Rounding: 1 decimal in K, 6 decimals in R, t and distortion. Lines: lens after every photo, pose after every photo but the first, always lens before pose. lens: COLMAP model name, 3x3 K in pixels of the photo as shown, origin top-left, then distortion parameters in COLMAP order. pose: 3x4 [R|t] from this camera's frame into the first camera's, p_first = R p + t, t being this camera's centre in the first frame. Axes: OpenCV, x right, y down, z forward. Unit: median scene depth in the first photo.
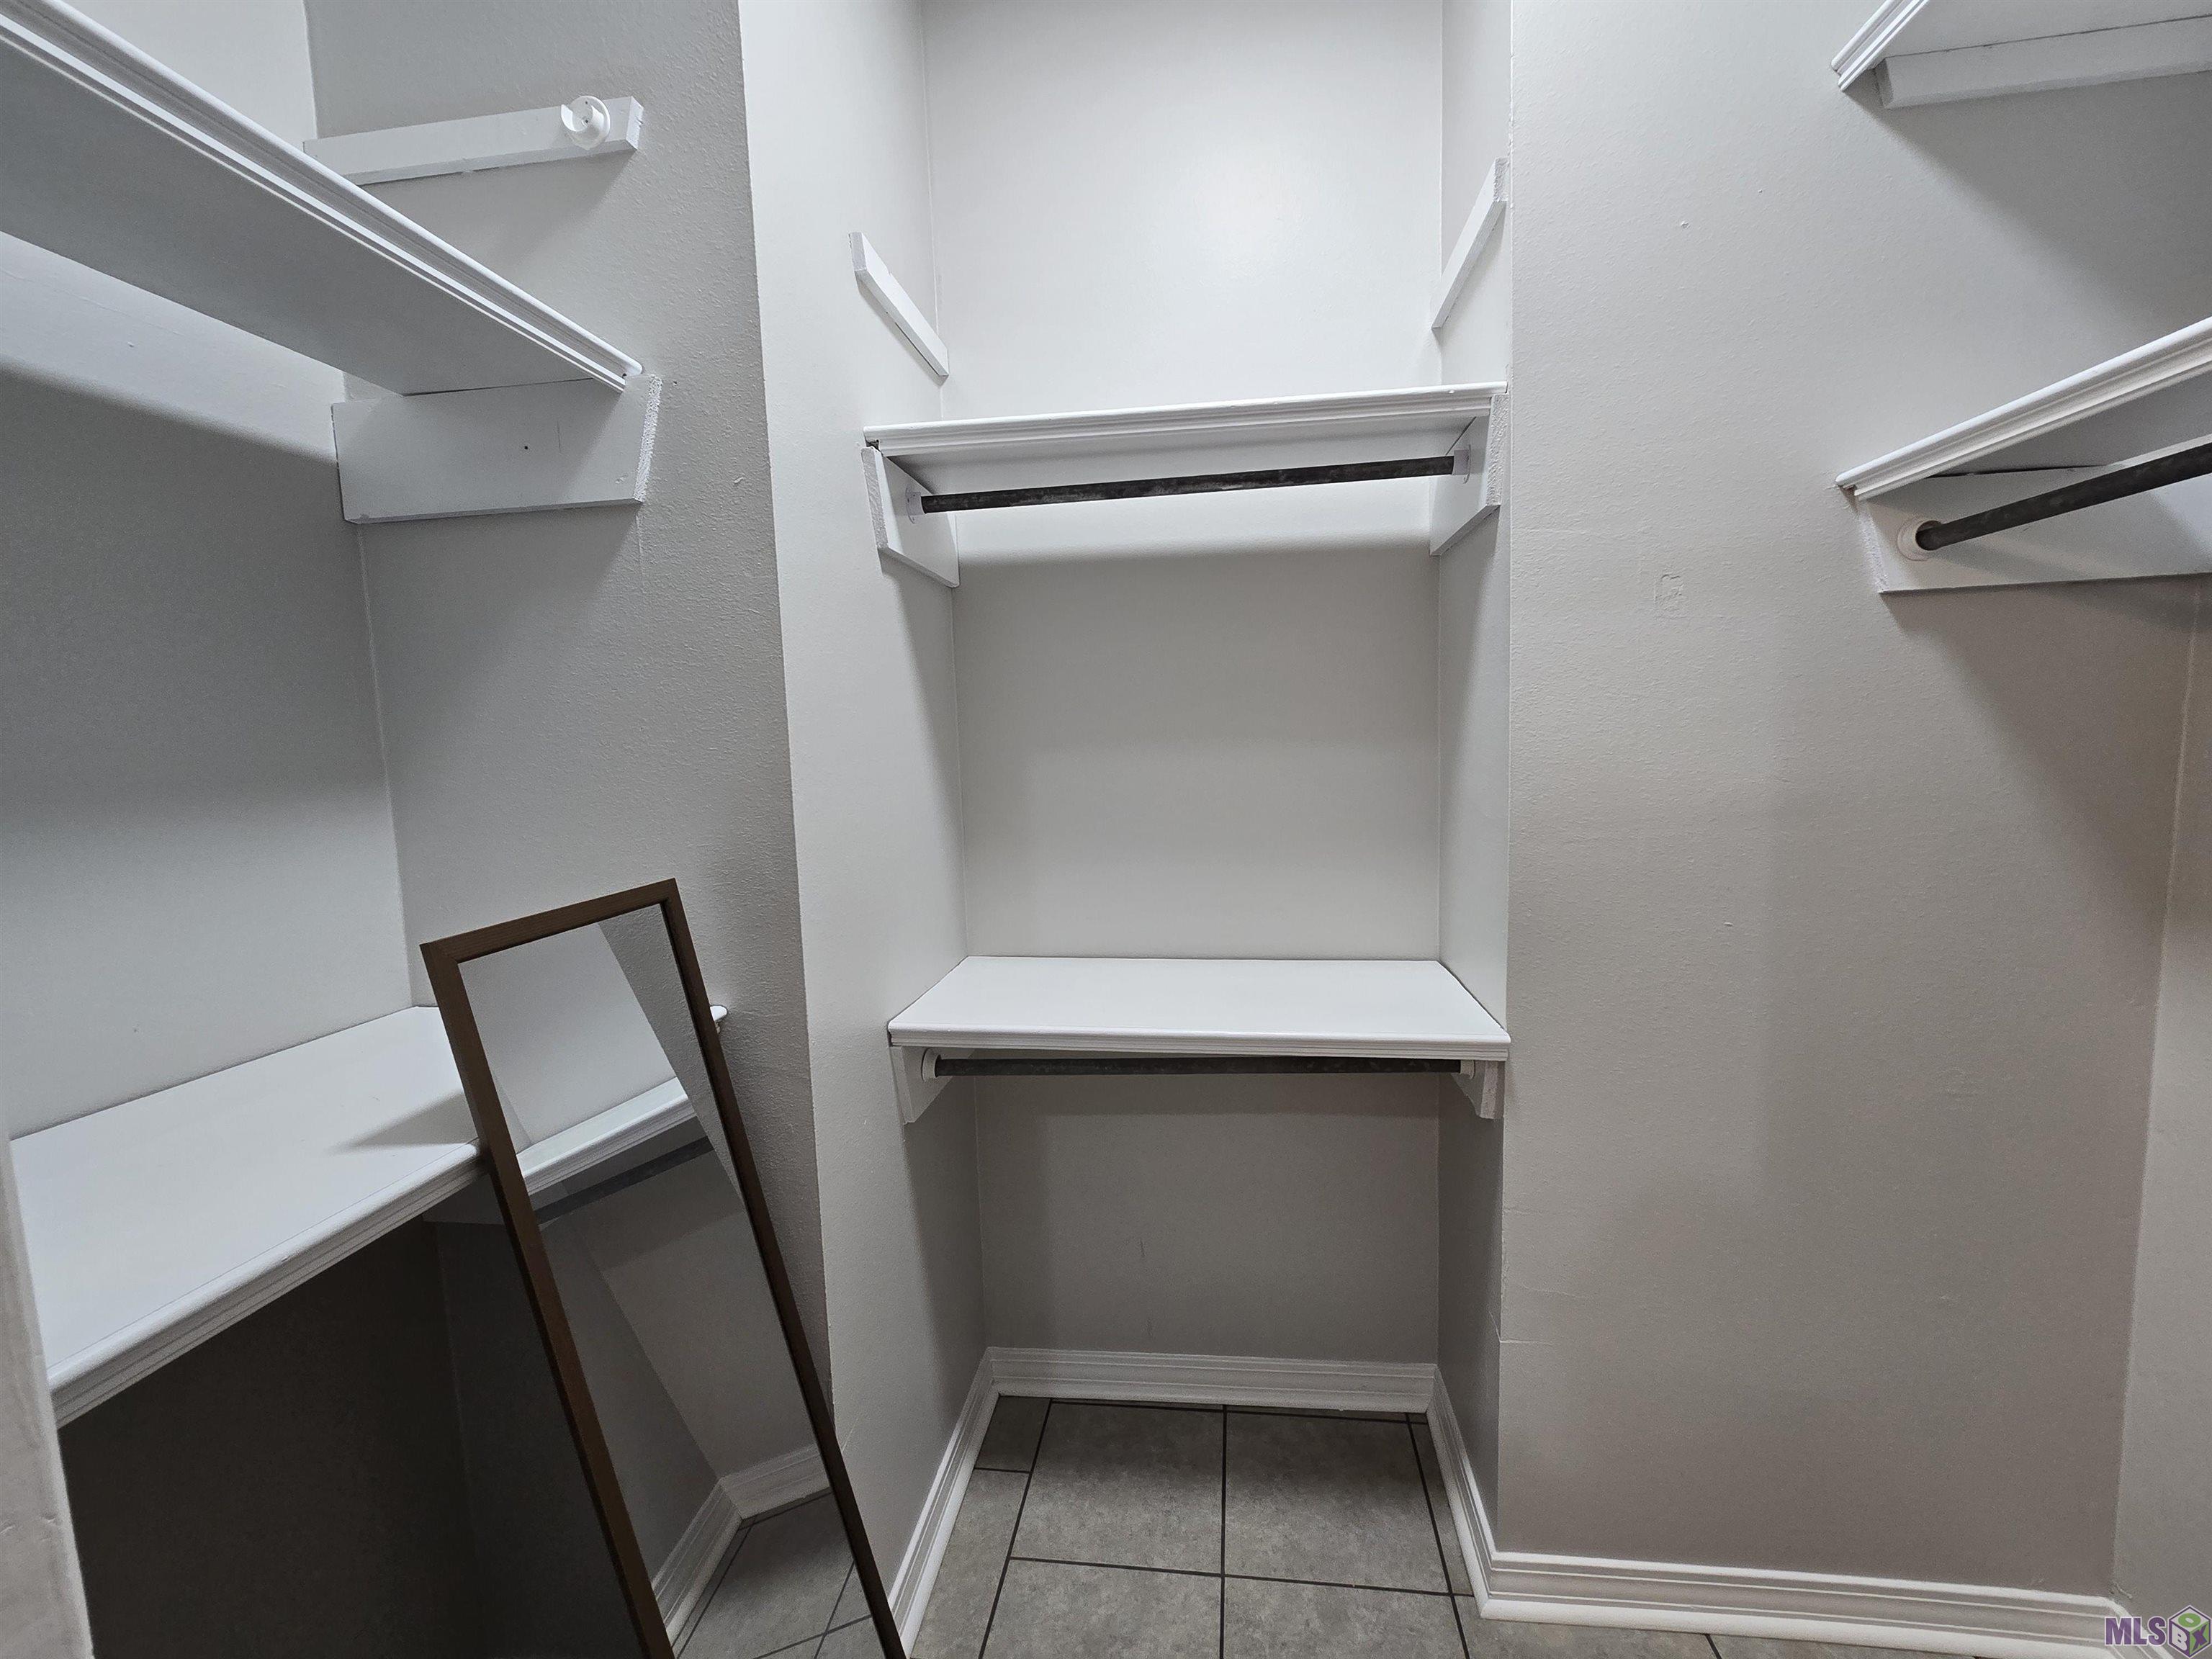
lens RADIAL K [[892.4, 0, 1124.5], [0, 892.4, 832.9], [0, 0, 1]] dist [0.000252, 0.000193]
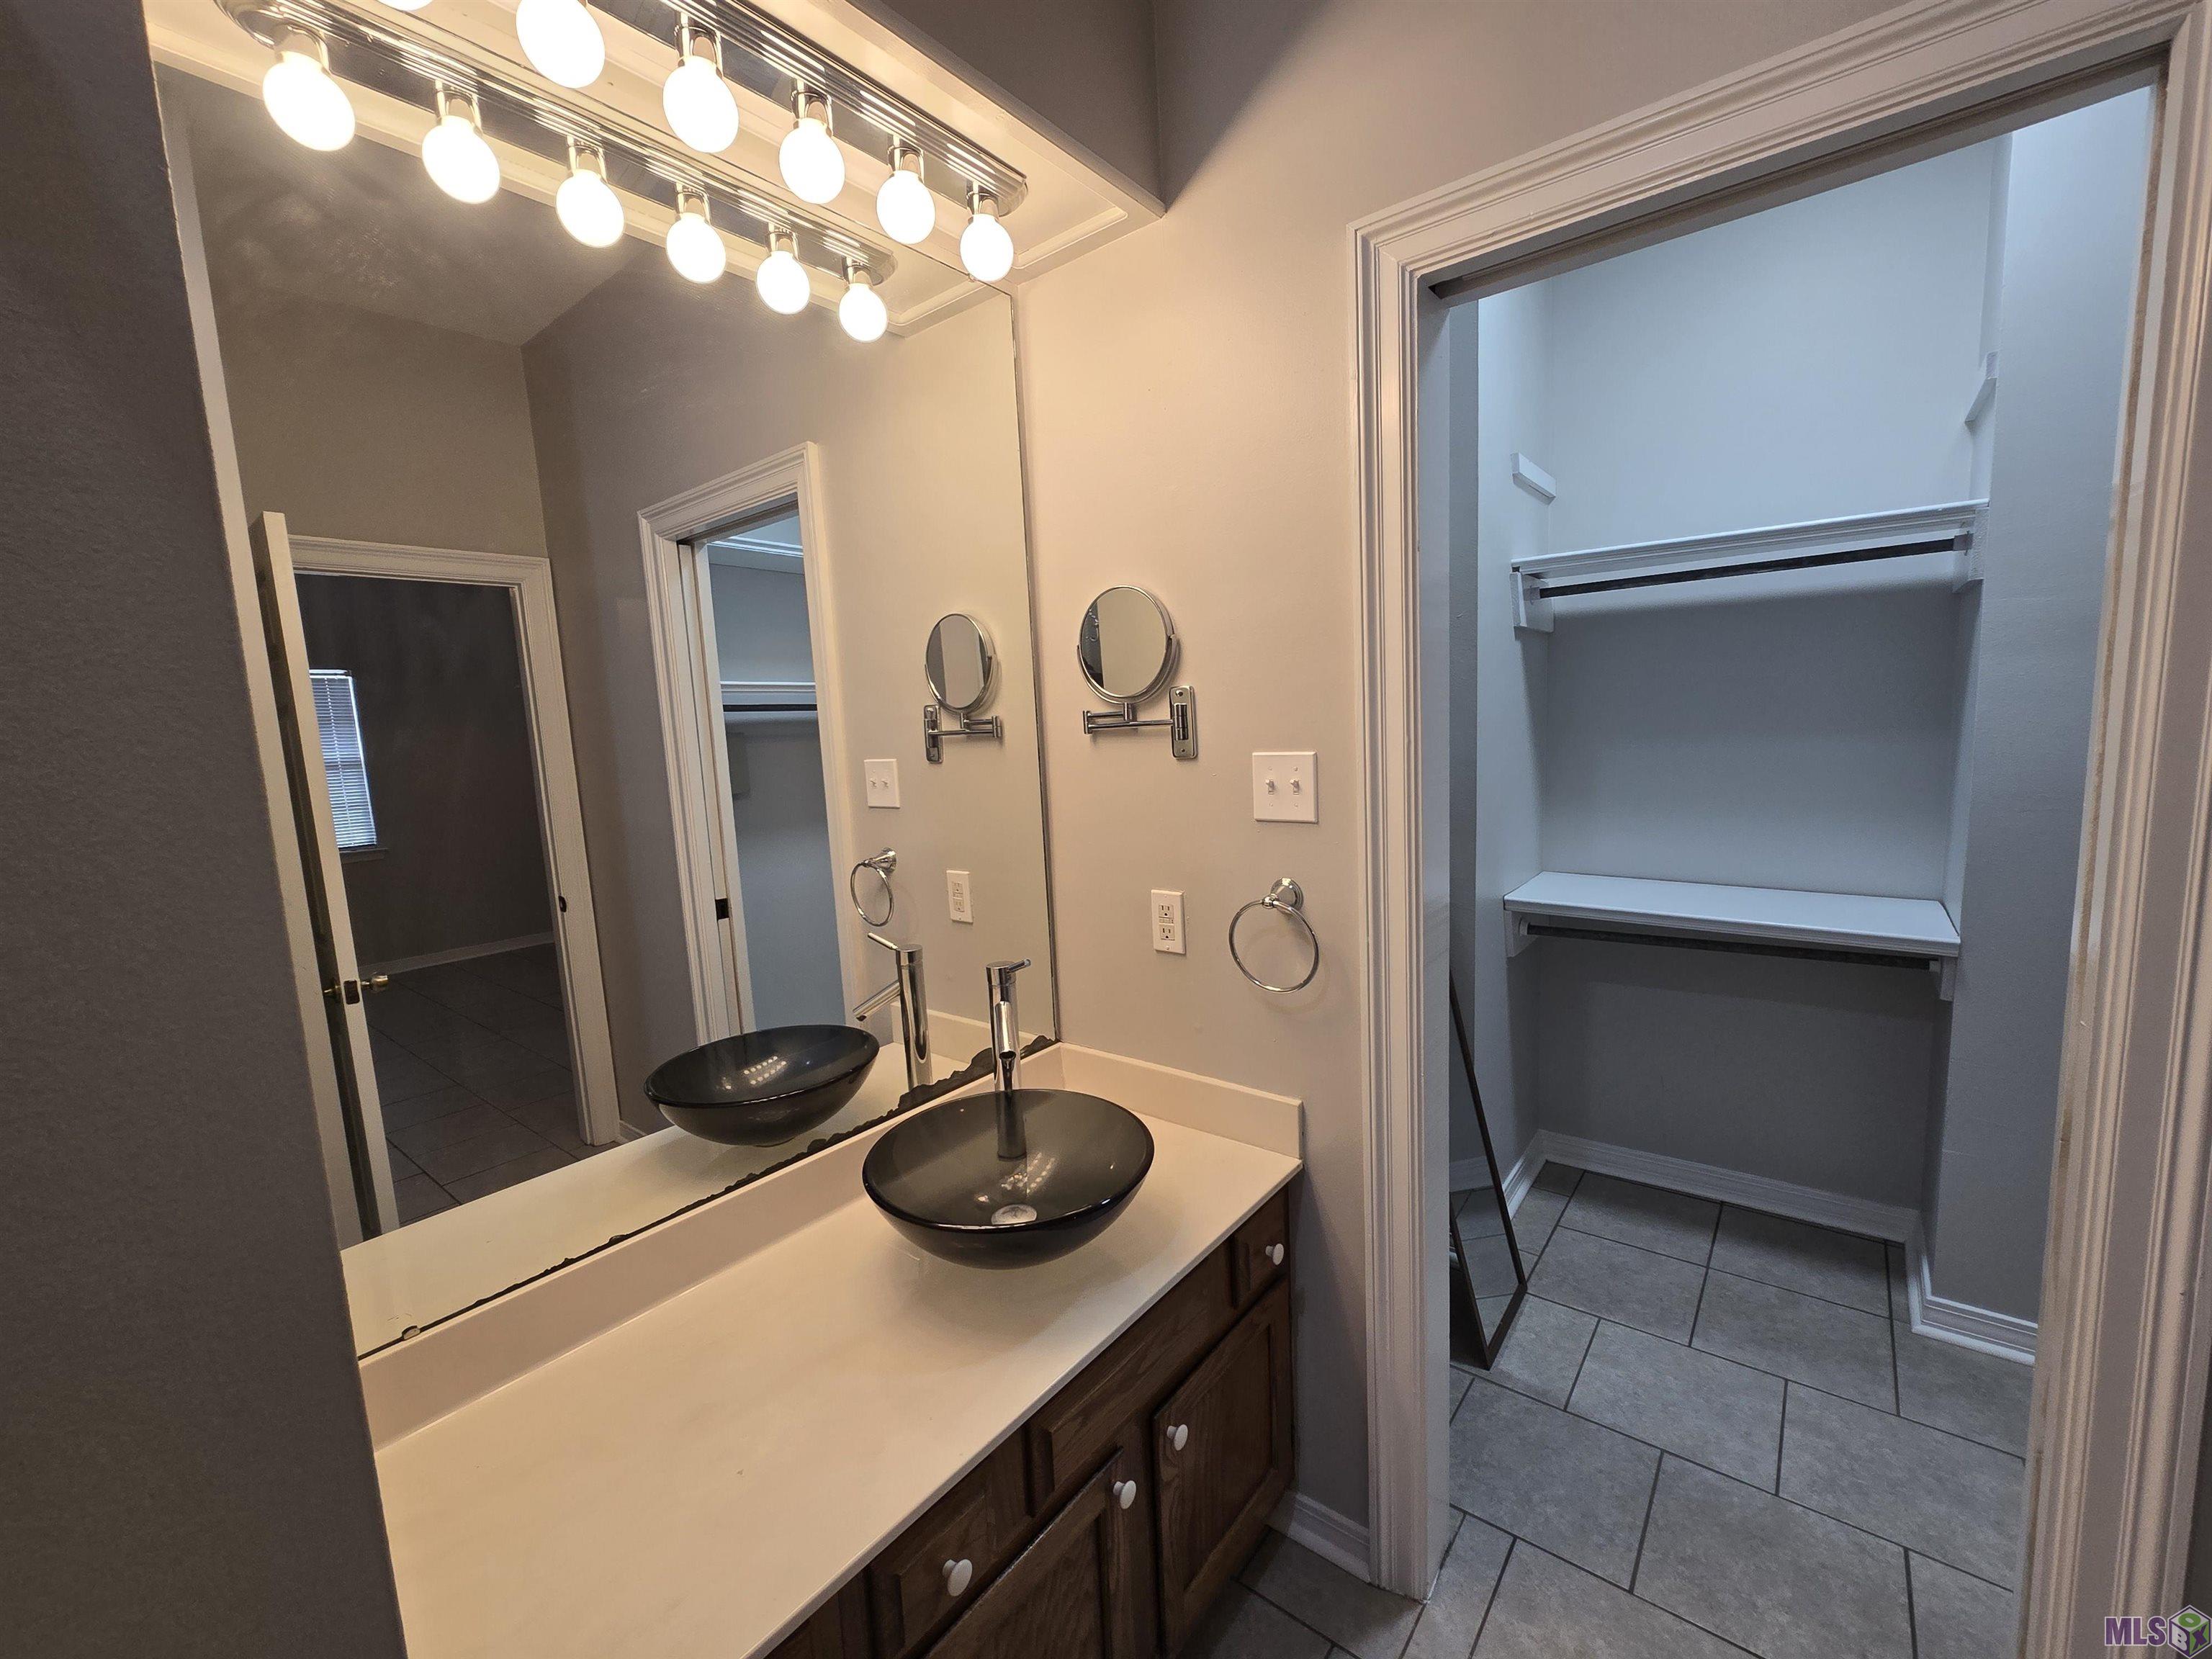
lens RADIAL K [[892.4, 0, 1124.5], [0, 892.4, 832.9], [0, 0, 1]] dist [0.000252, 0.000193]
pose [[0.855624, 0.058834, -0.514243, -0.005381], [-0.035529, 0.997851, 0.055047, 0.016247], [0.516377, -0.028829, 0.855876, -0.872026]]
